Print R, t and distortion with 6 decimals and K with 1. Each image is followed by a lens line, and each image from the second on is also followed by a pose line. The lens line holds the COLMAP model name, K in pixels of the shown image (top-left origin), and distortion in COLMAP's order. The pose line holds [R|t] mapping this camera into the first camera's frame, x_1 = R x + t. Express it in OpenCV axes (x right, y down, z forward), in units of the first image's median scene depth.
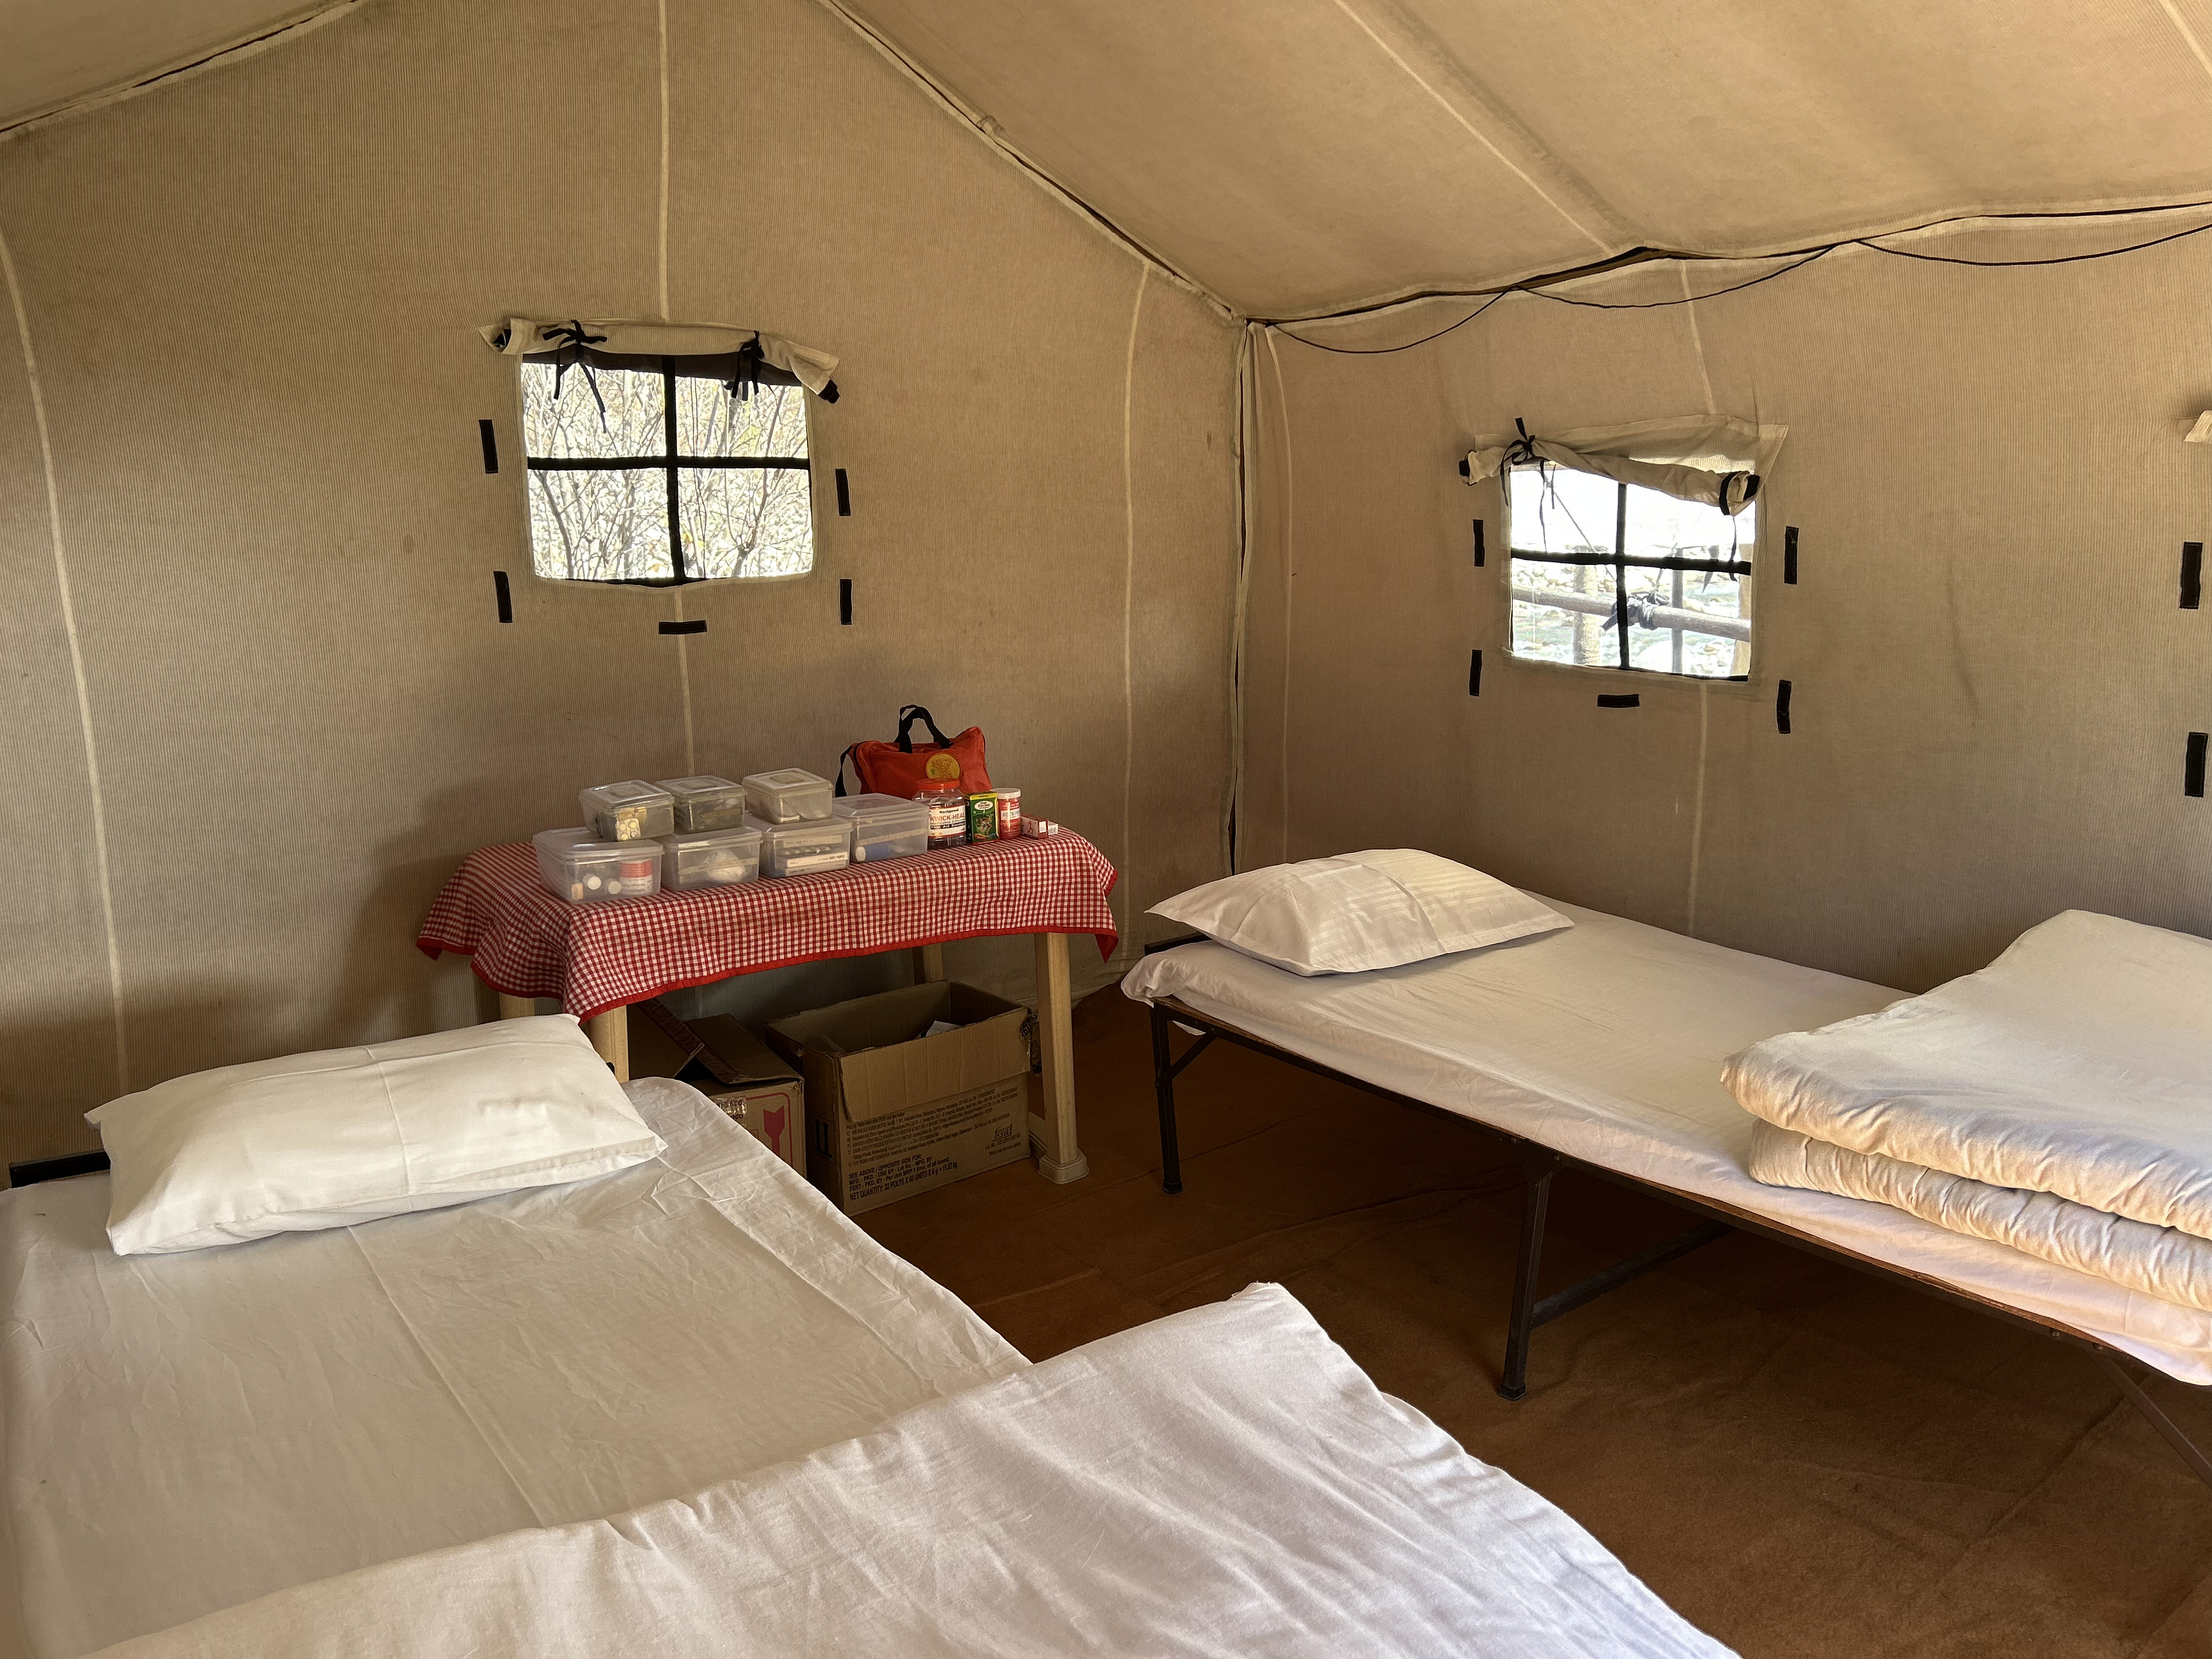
lens RADIAL K [[1631.3, 0, 1093.4], [0, 1631.3, 840.1], [0, 0, 1]] dist [0.043758, -0.070824]
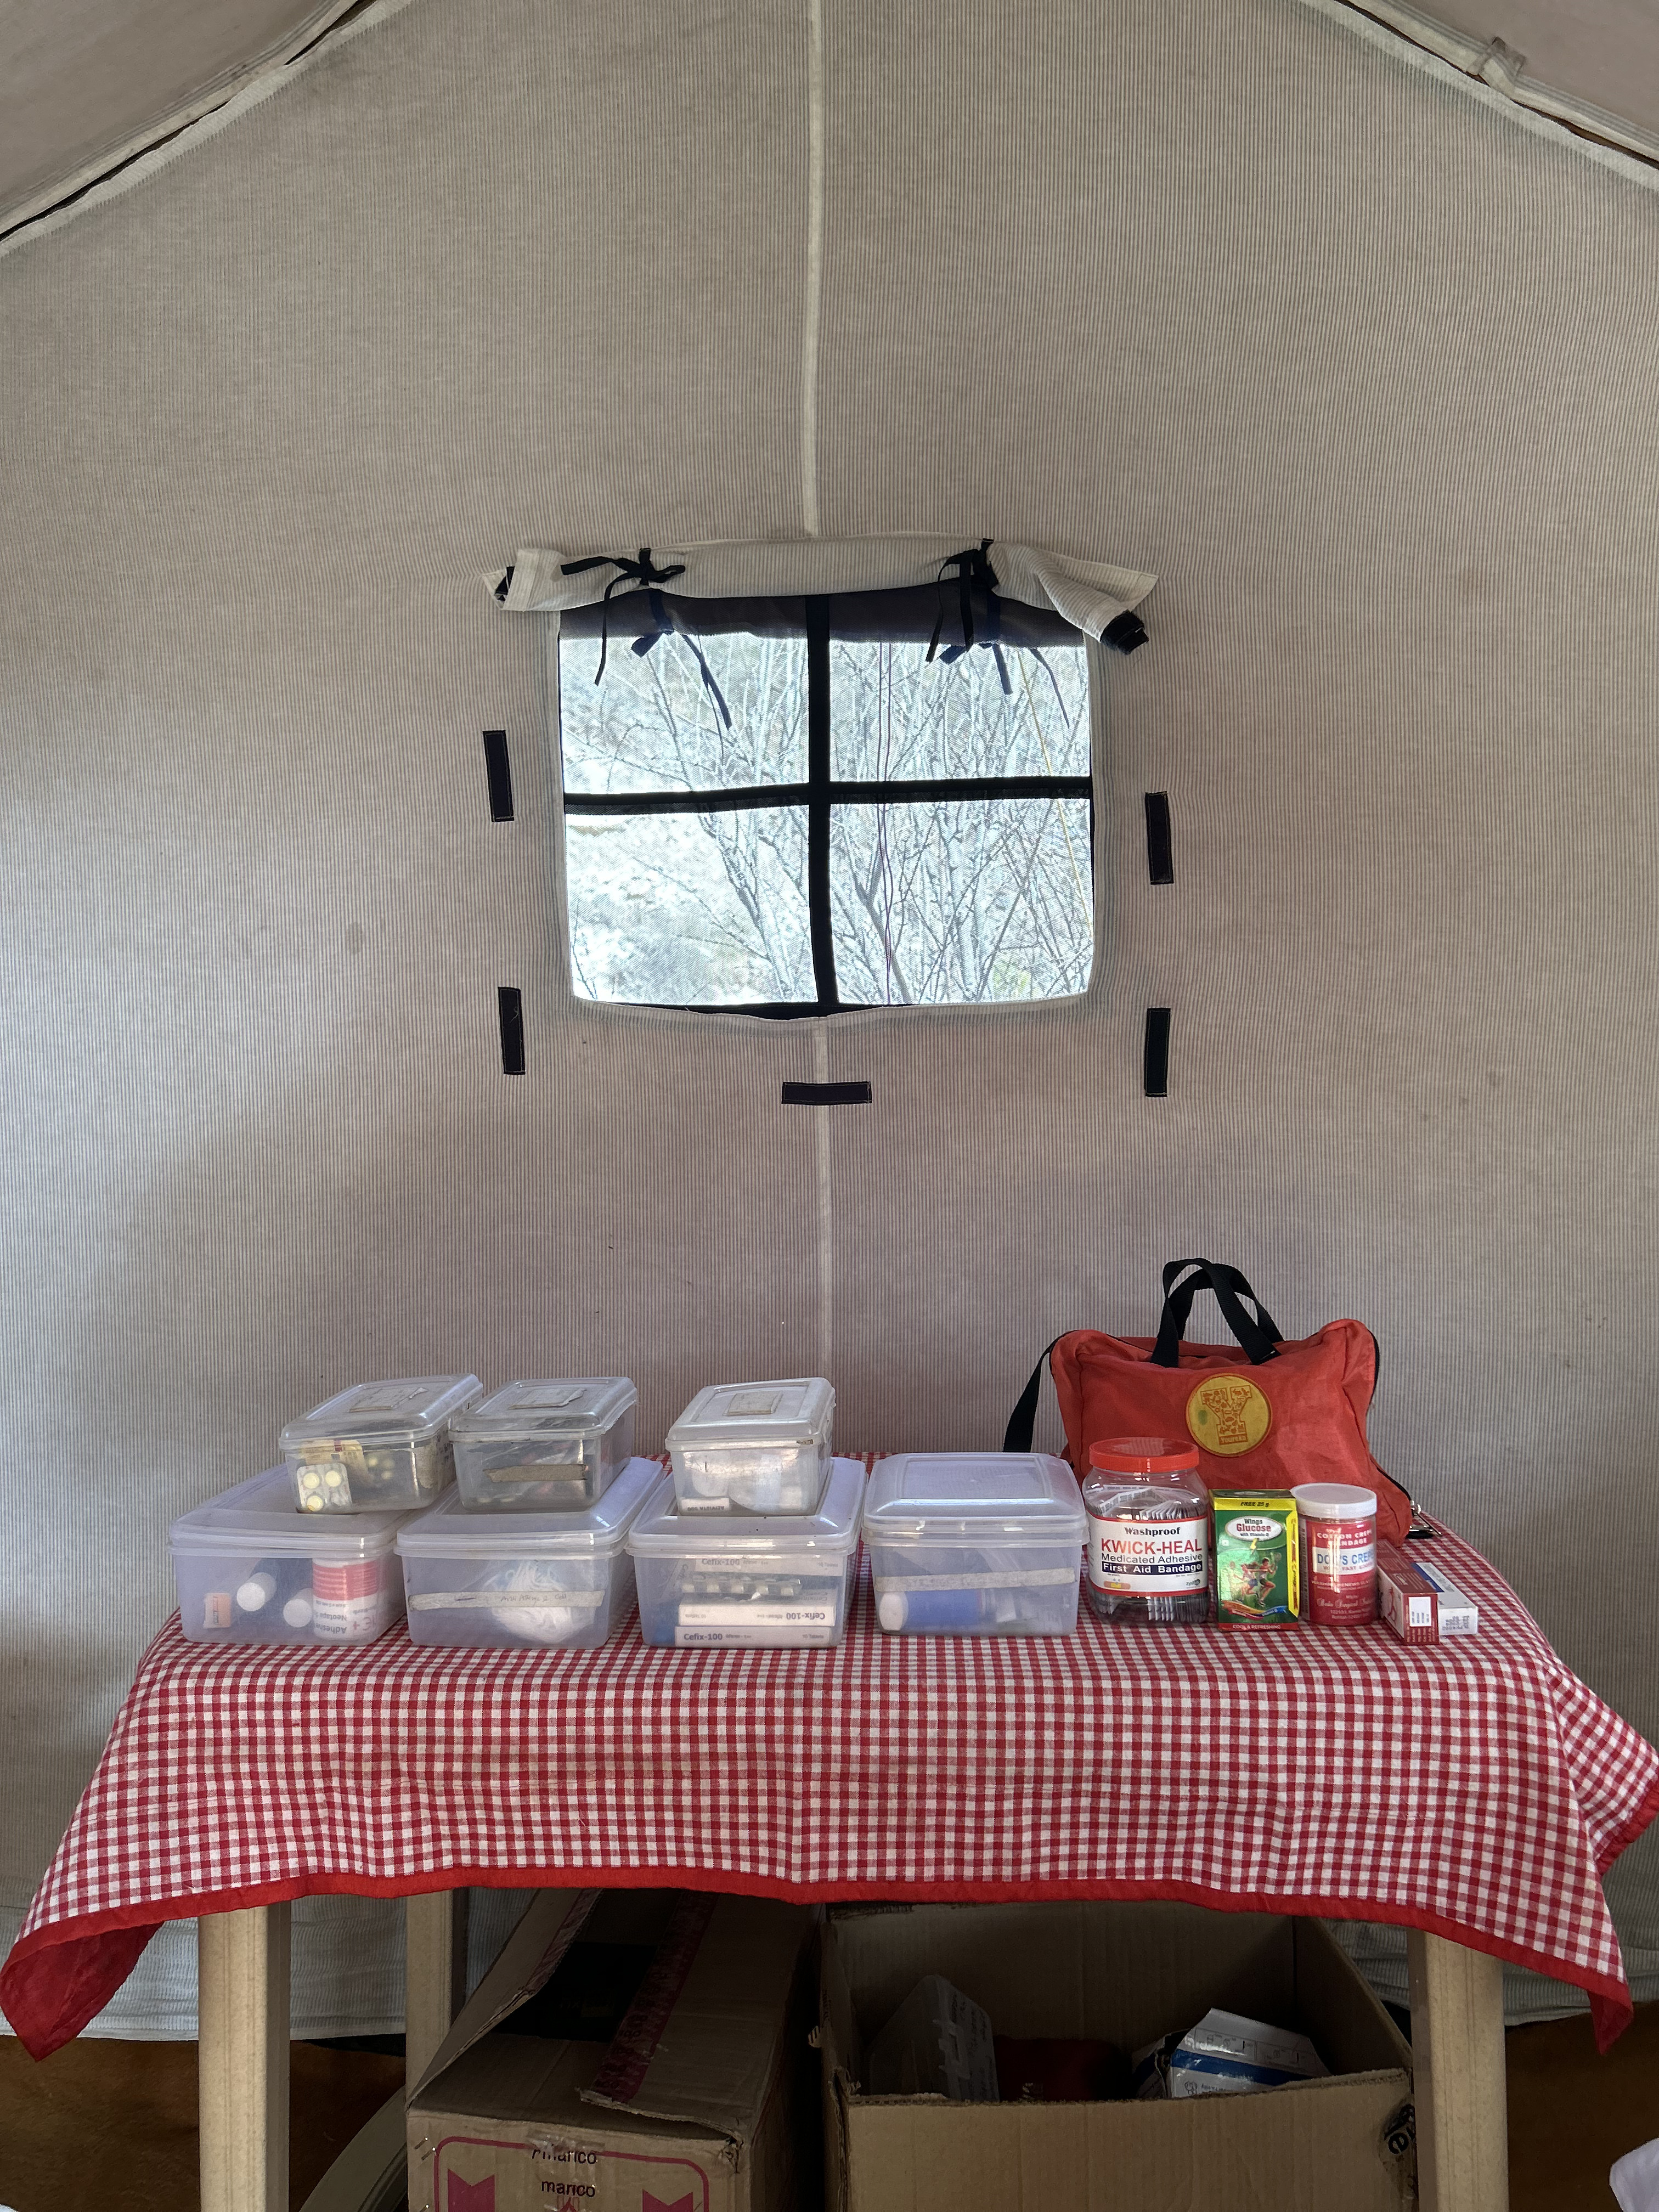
lens RADIAL K [[1631.3, 0, 840.8], [0, 1631.3, 1148.5], [0, 0, 1]] dist [0.043758, -0.070824]
pose [[0.801543, 0.021047, -0.597567, 0.081380], [-0.111860, 0.987015, -0.115279, -0.053215], [0.587381, 0.159245, 0.793489, 0.617053]]
